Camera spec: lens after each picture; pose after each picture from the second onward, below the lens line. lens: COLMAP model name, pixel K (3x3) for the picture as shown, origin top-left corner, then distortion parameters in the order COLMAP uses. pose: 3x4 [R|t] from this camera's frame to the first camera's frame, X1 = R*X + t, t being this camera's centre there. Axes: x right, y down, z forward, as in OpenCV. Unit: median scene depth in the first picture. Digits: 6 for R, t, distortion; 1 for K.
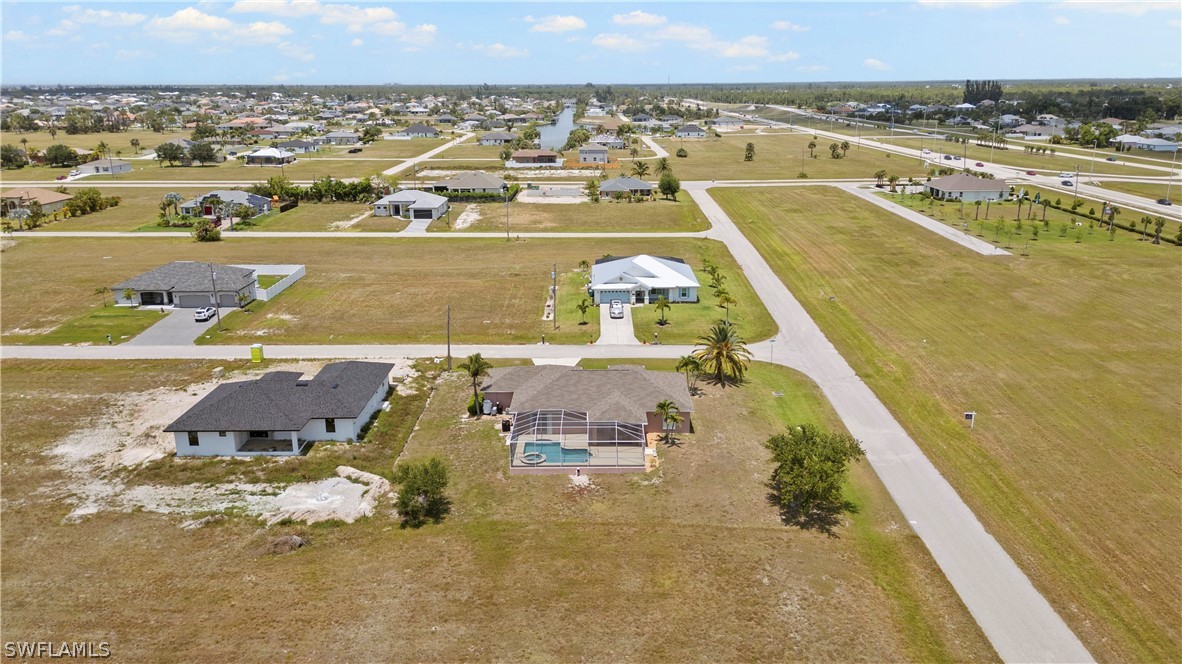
lens RADIAL K [[856.7, 0, 593.8], [0, 856.7, 332.9], [0, 0, 1]] dist [0.071378, -0.075211]
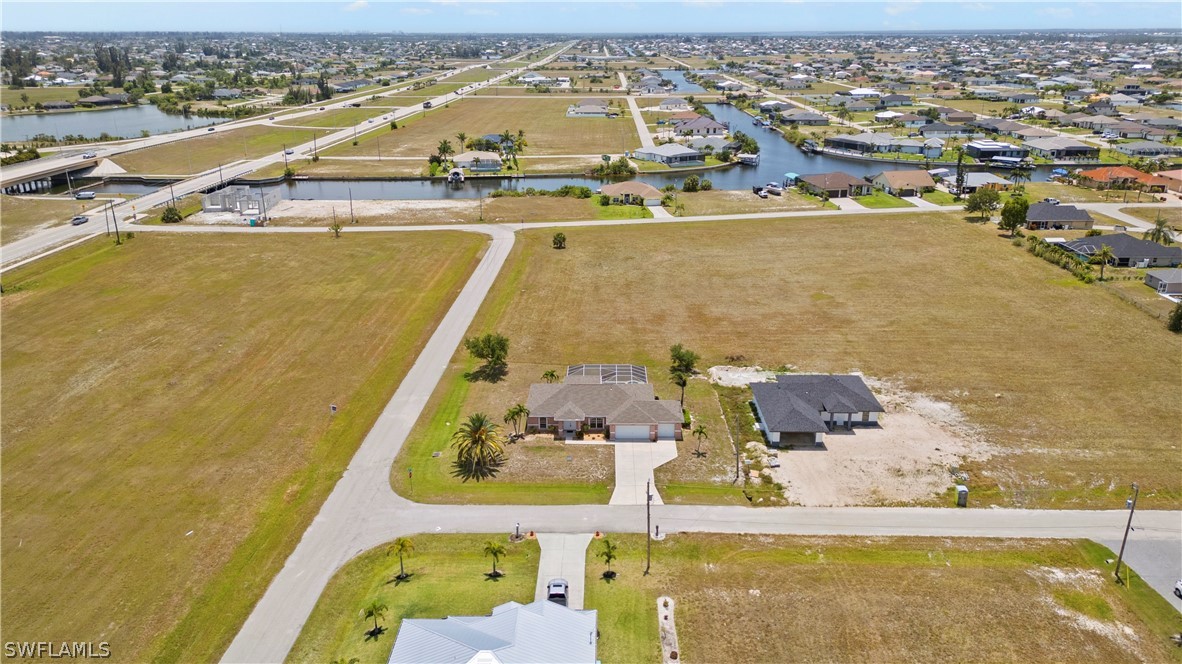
lens RADIAL K [[859.9, 0, 593.8], [0, 859.9, 325.6], [0, 0, 1]] dist [0.092586, -0.121113]
pose [[-0.999898, 0.003936, 0.013762, -0.012500], [0.011131, 0.818311, 0.574668, -0.689214], [-0.009000, 0.574762, -0.818271, 1.729125]]
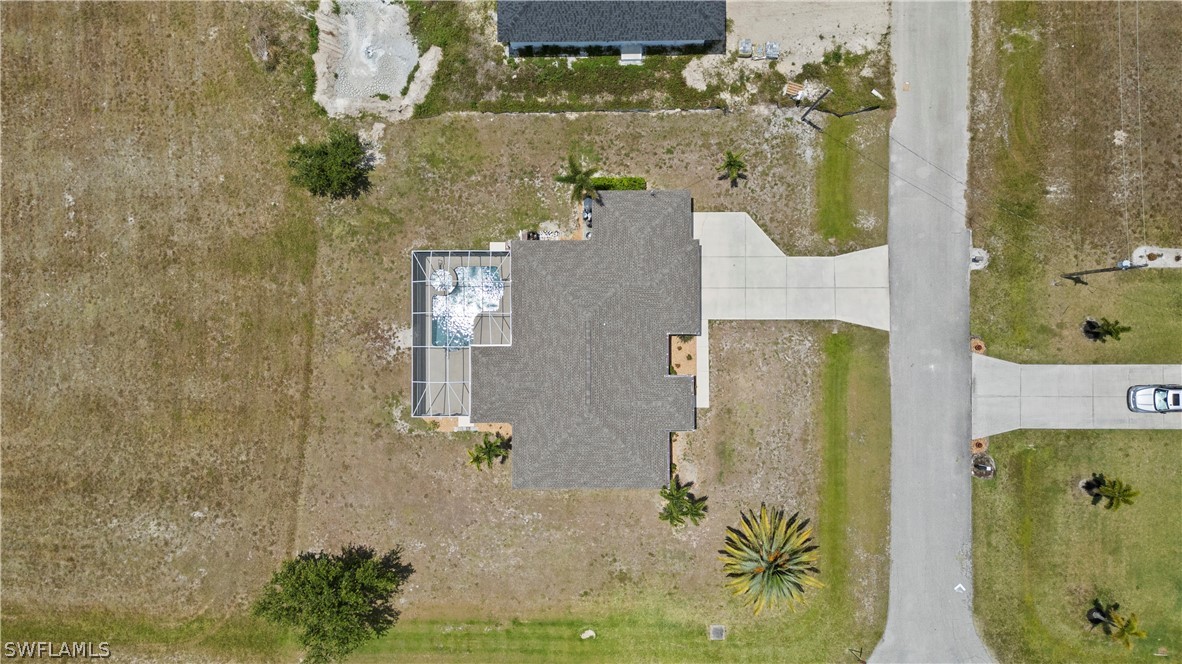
lens RADIAL K [[836.5, 0, 595.4], [0, 836.5, 338.3], [0, 0, 1]] dist [0.087863, -0.109350]
pose [[0.003056, 0.999858, -0.016575, -0.000436], [-0.259831, 0.016800, 0.965508, -0.498057], [0.965649, 0.001357, 0.259846, 0.692857]]
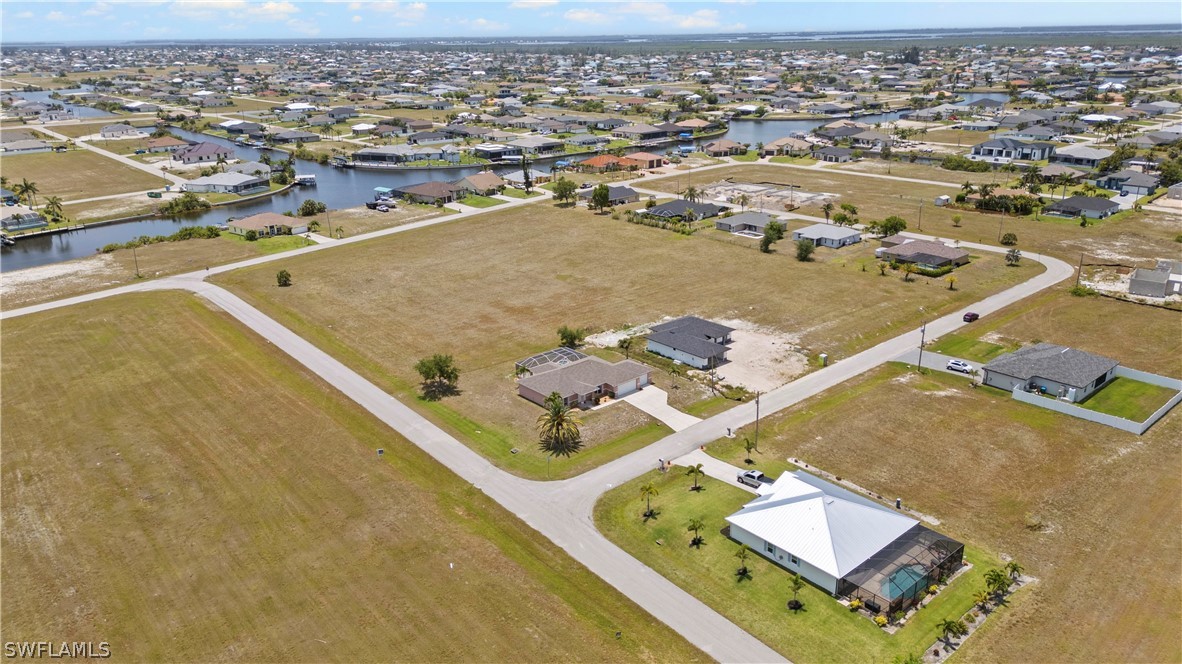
lens RADIAL K [[836.5, 0, 595.4], [0, 836.5, 338.3], [0, 0, 1]] dist [0.087863, -0.109350]
pose [[-0.749232, 0.241321, -0.616779, 0.834699], [-0.167557, 0.831897, 0.529029, -0.746148], [0.640762, 0.499711, -0.582849, 1.648425]]
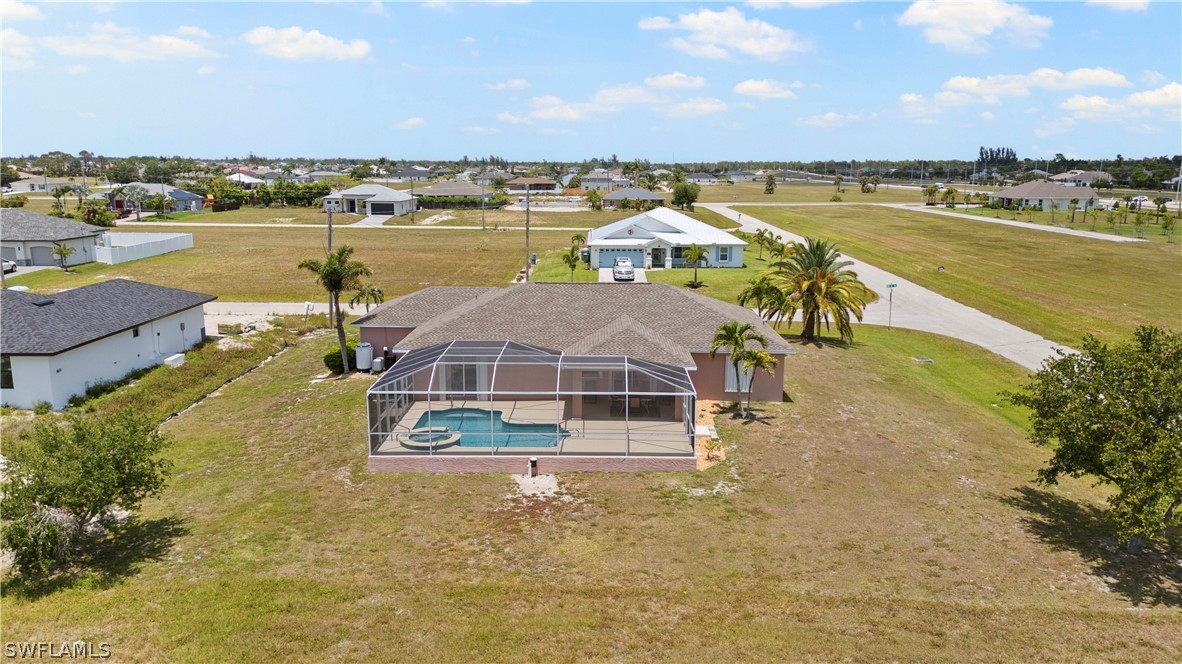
lens RADIAL K [[859.9, 0, 593.8], [0, 859.9, 325.6], [0, 0, 1]] dist [0.092586, -0.121113]
pose [[0.999936, 0.010290, -0.004713, 0.008839], [-0.010697, 0.995260, -0.096664, 0.097513], [0.003696, 0.096708, 0.995306, 0.421036]]
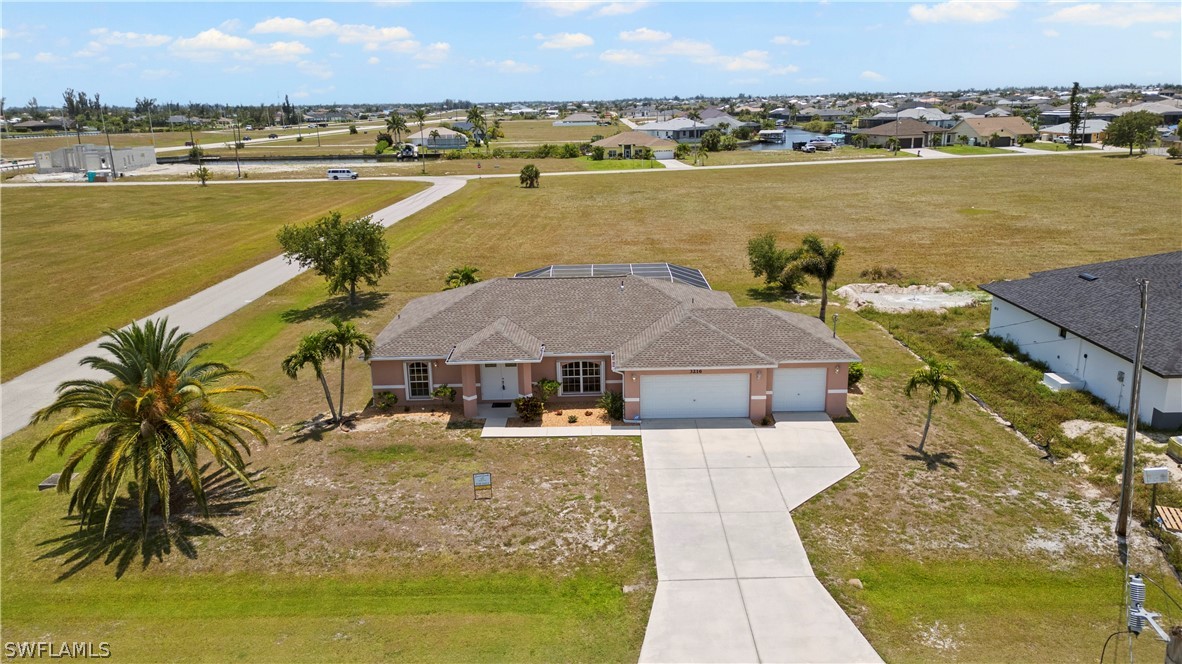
lens RADIAL K [[836.5, 0, 595.4], [0, 836.5, 338.3], [0, 0, 1]] dist [0.087863, -0.109350]
pose [[-0.999661, 0.025240, 0.006344, -0.008754], [0.024771, 0.848025, 0.529376, -0.147755], [0.007982, 0.529354, -0.848363, 1.183635]]
